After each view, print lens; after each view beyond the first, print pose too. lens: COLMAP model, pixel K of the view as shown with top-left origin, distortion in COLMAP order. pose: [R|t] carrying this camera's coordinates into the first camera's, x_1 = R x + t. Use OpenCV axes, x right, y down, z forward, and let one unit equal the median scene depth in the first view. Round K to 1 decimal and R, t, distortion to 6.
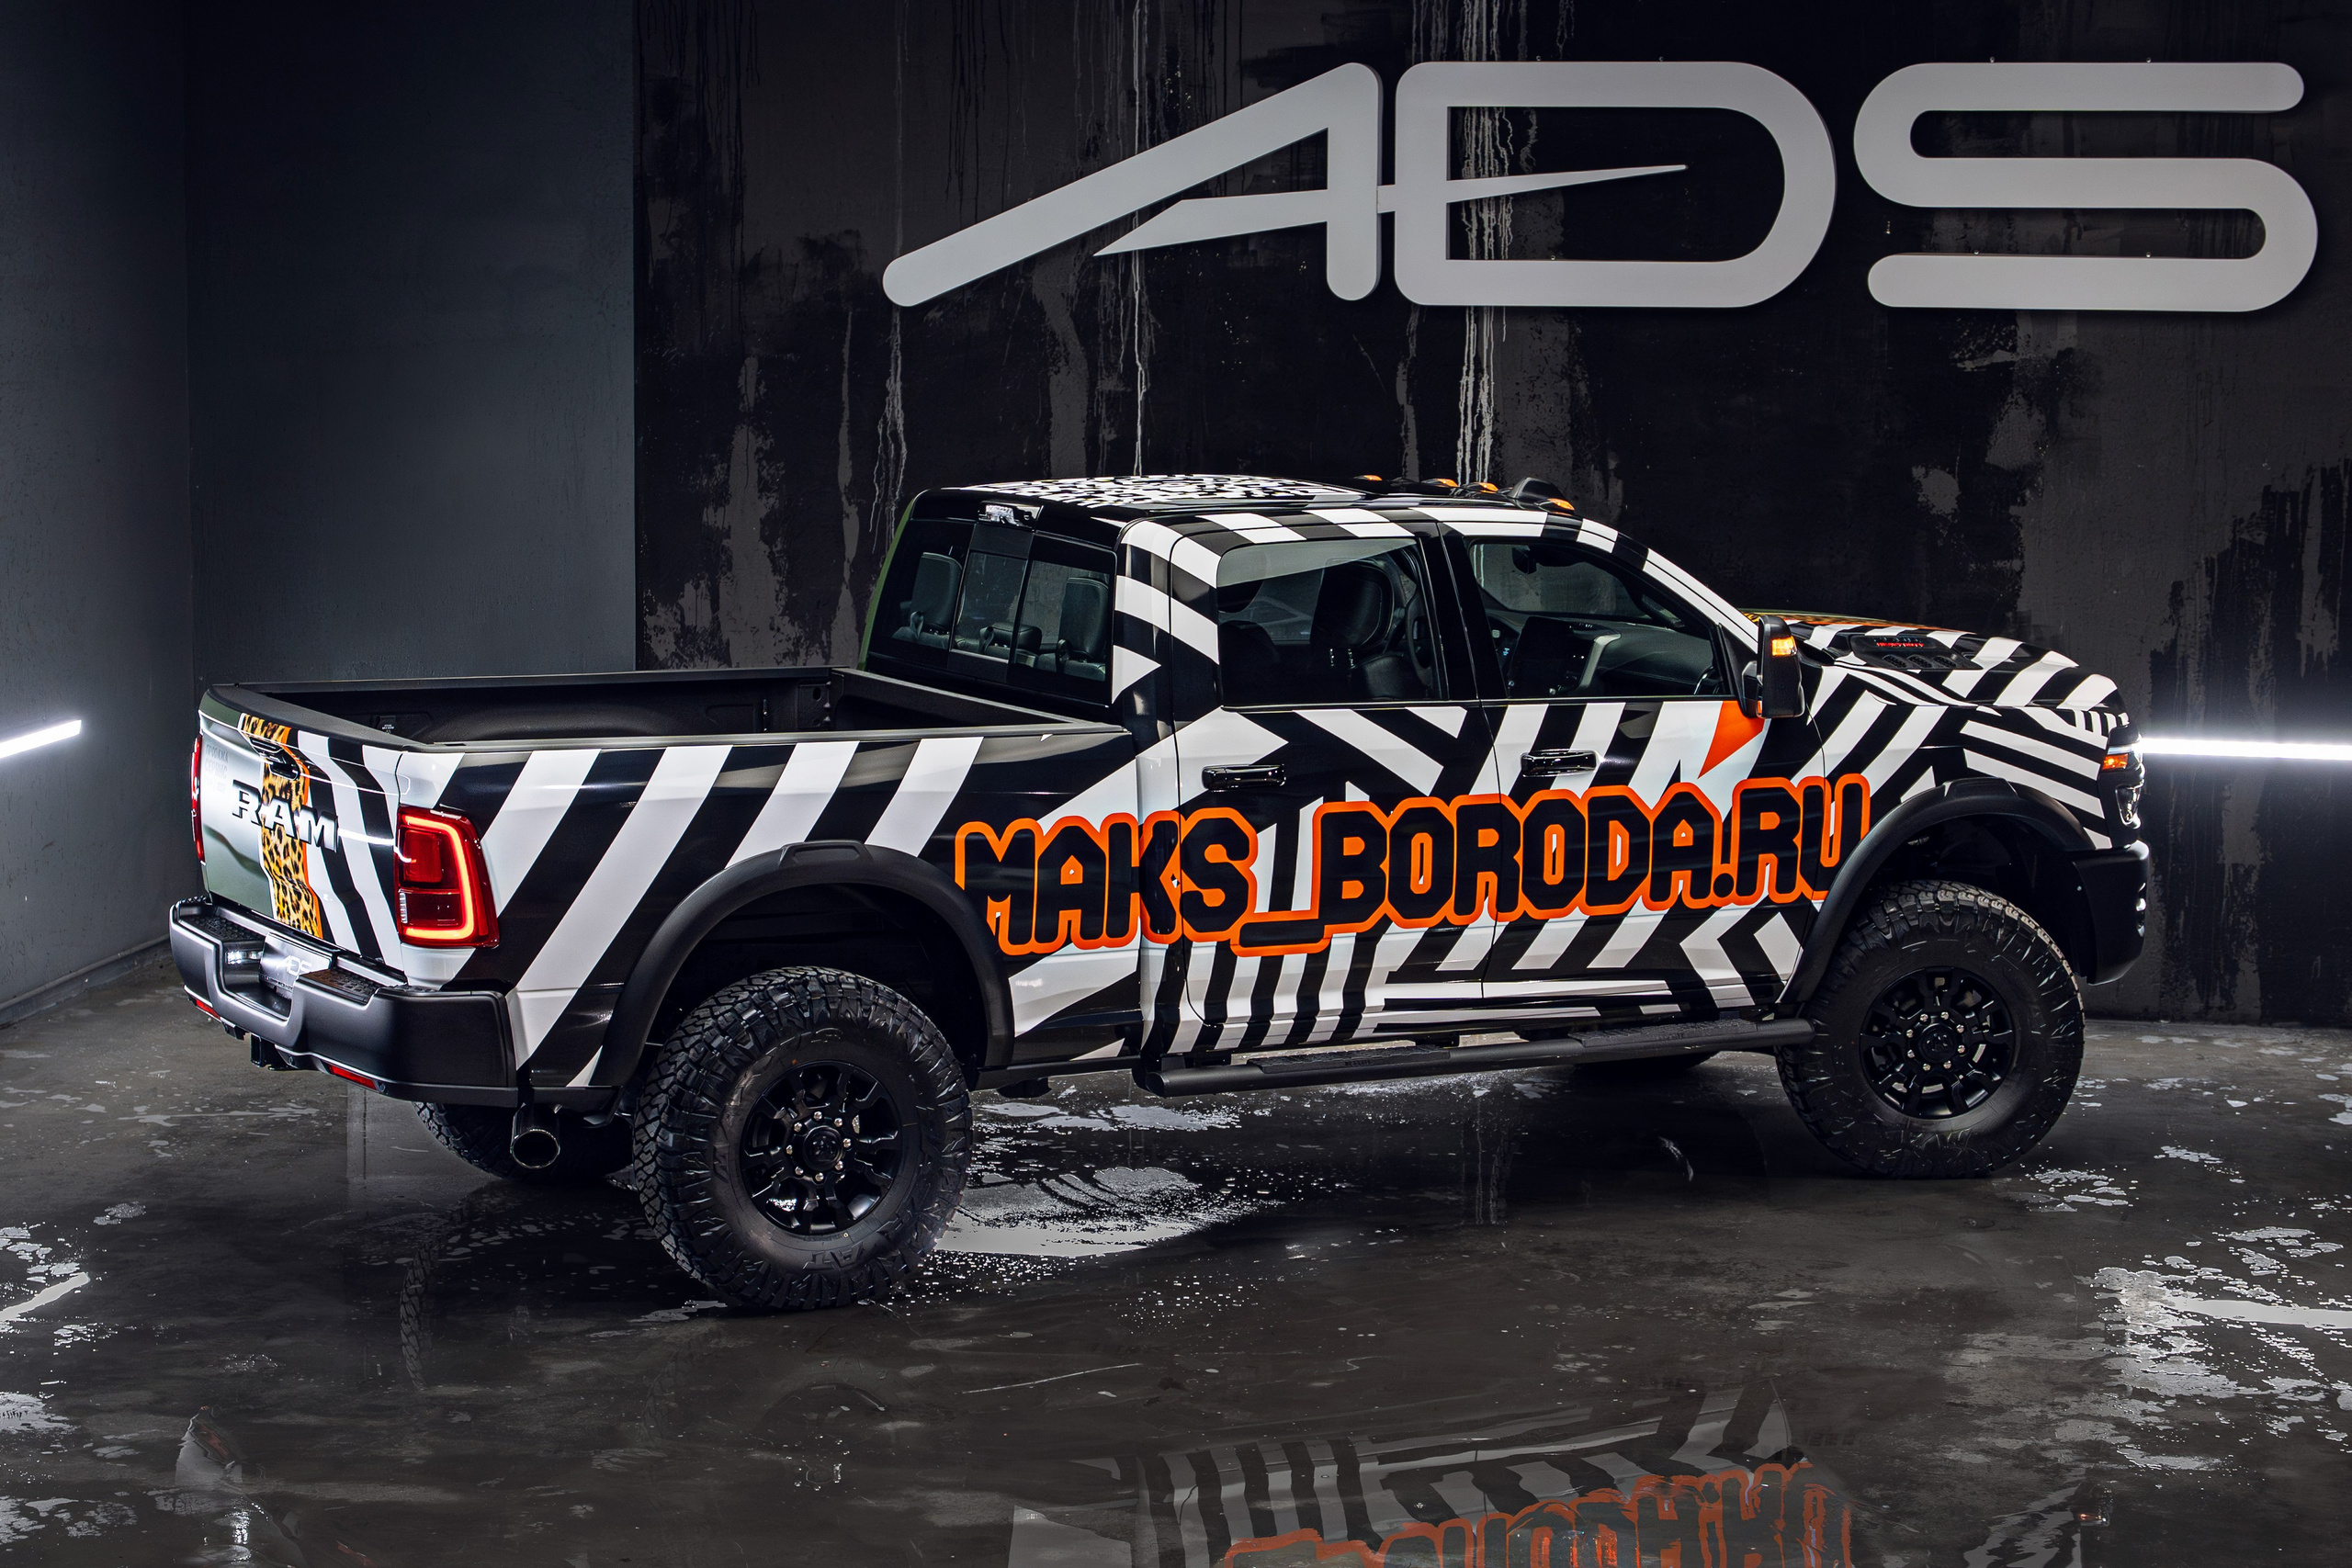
lens RADIAL K [[5143.2, 0, 1241.4], [0, 5143.2, 782.0], [0, 0, 1]] dist [0.048051, -0.313600]
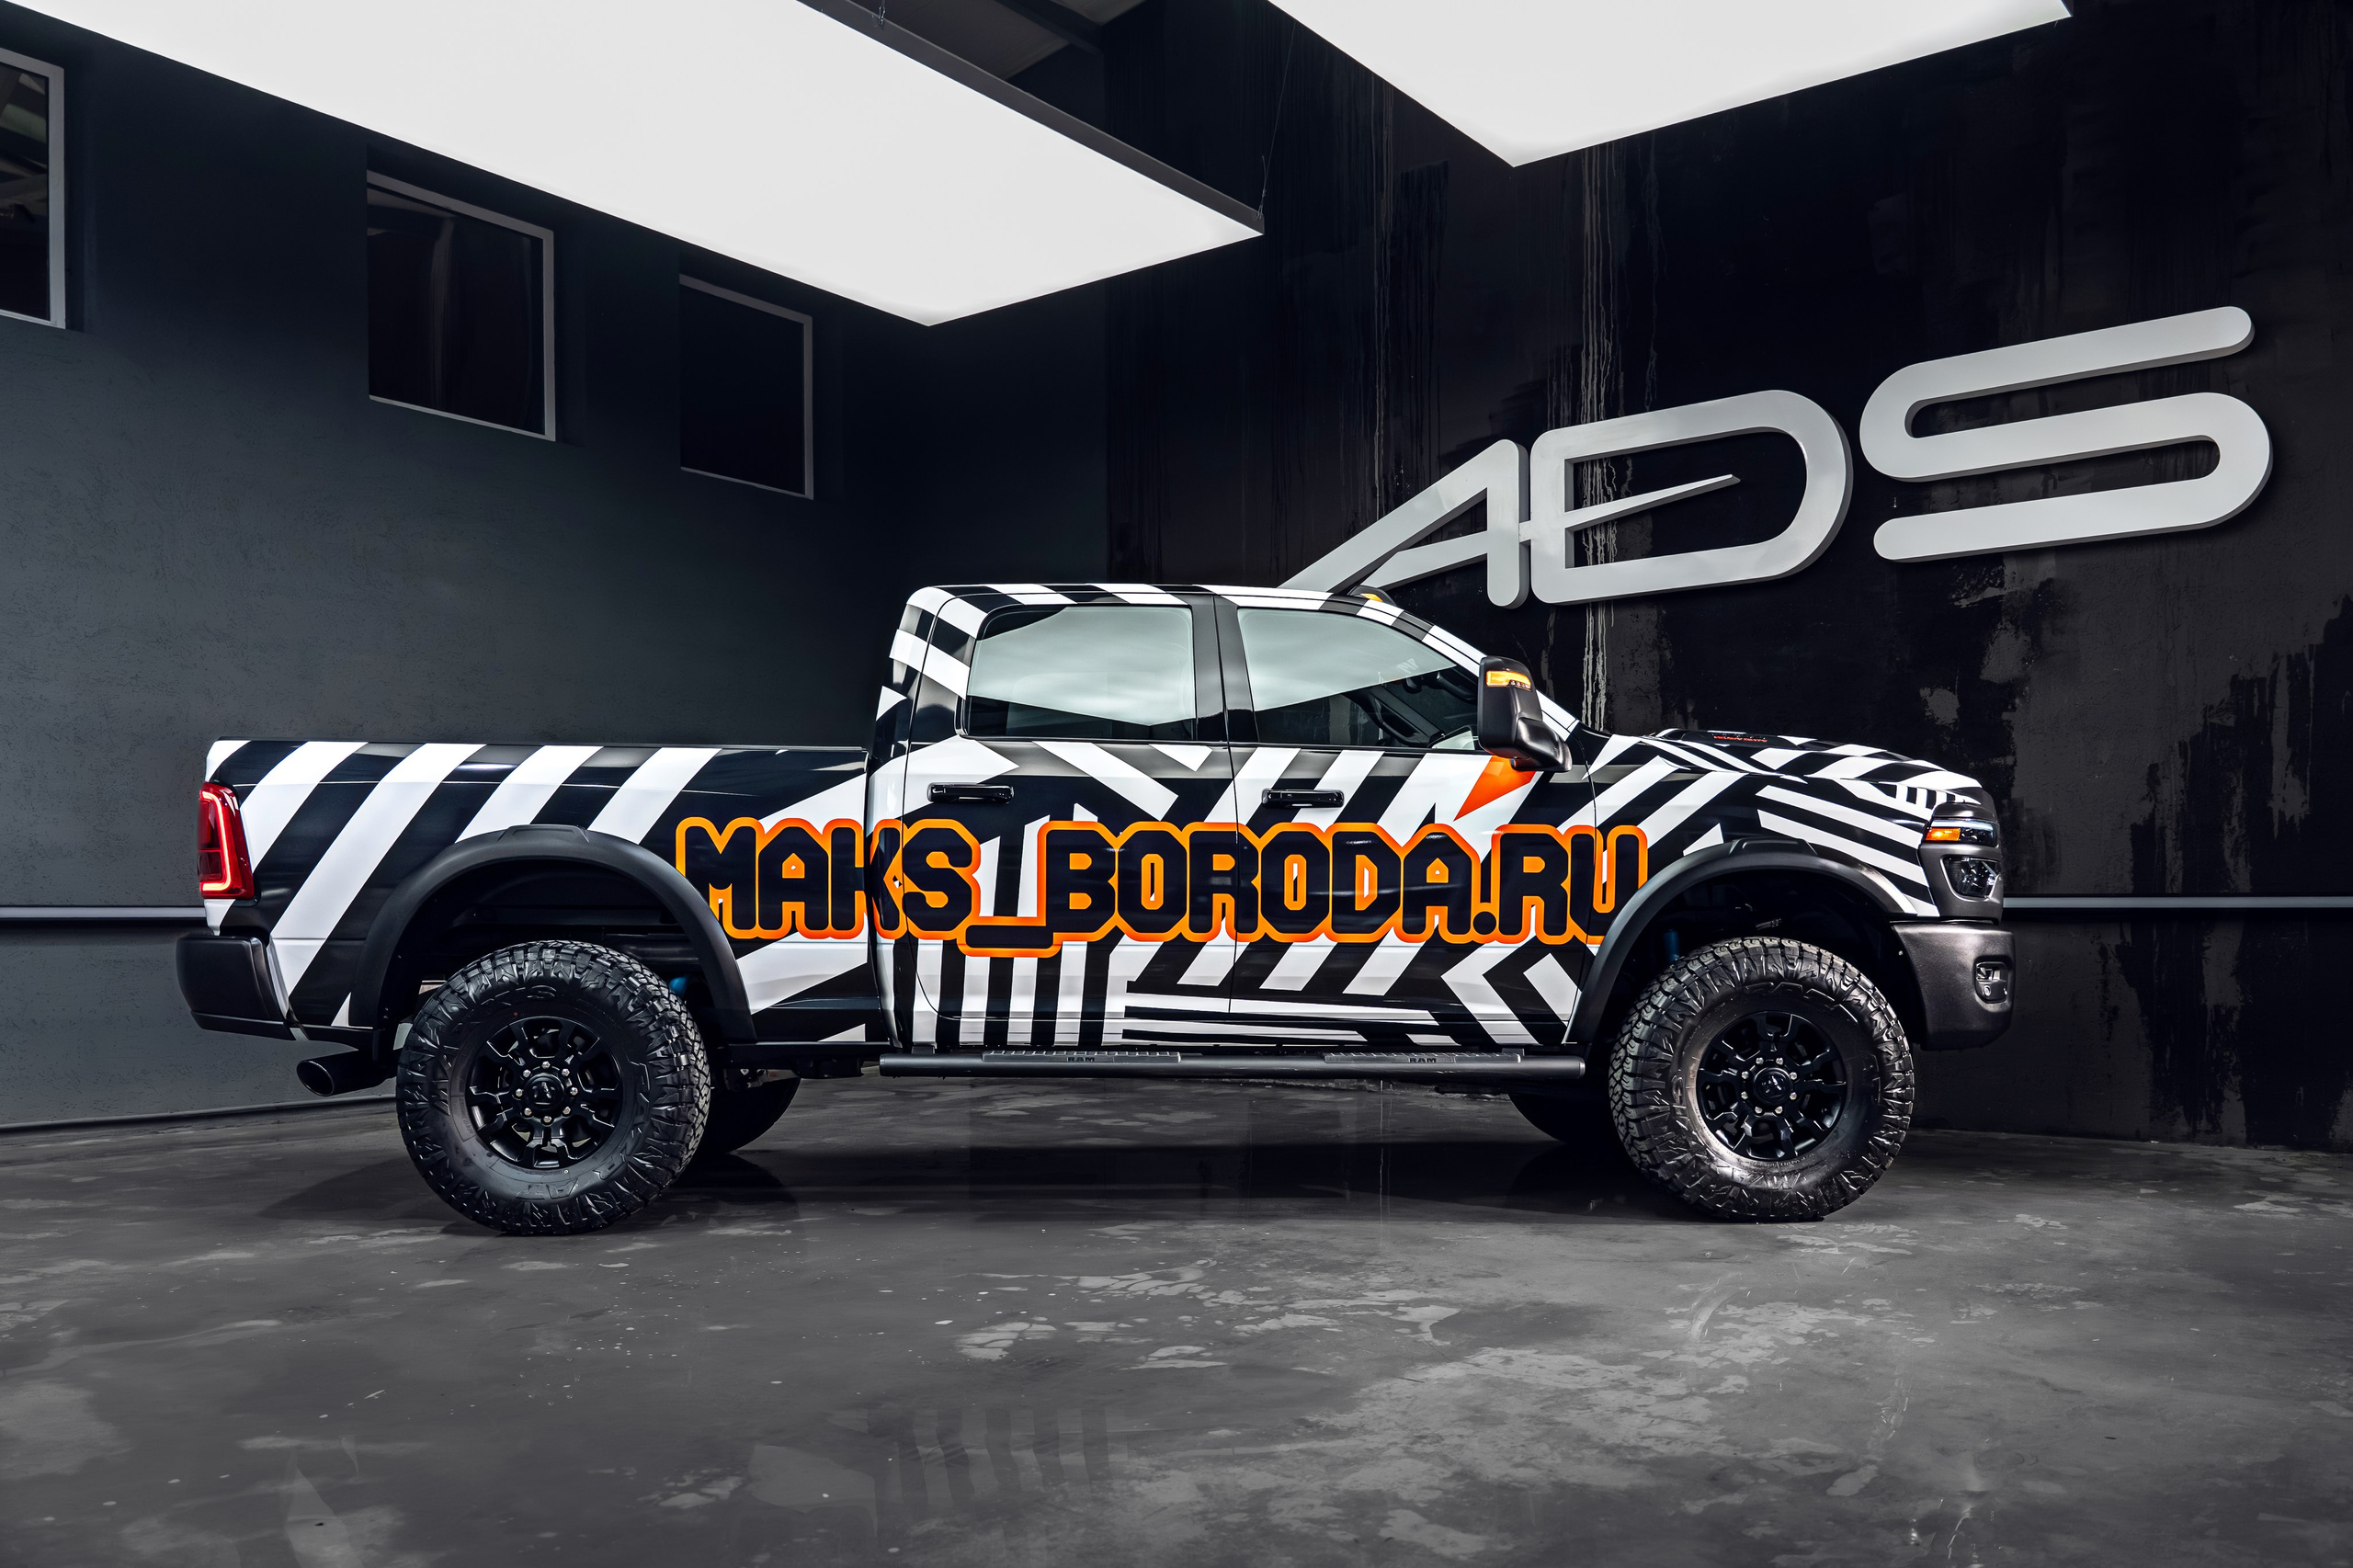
lens RADIAL K [[1840.7, 0, 1181.1], [0, 1840.7, 928.2], [0, 0, 1]] dist [0.029638, -0.053187]
pose [[0.887866, -0.007774, -0.460036, 0.179934], [-0.047278, 0.993023, -0.108027, 0.055181], [0.457666, 0.117664, 0.881304, 0.533432]]
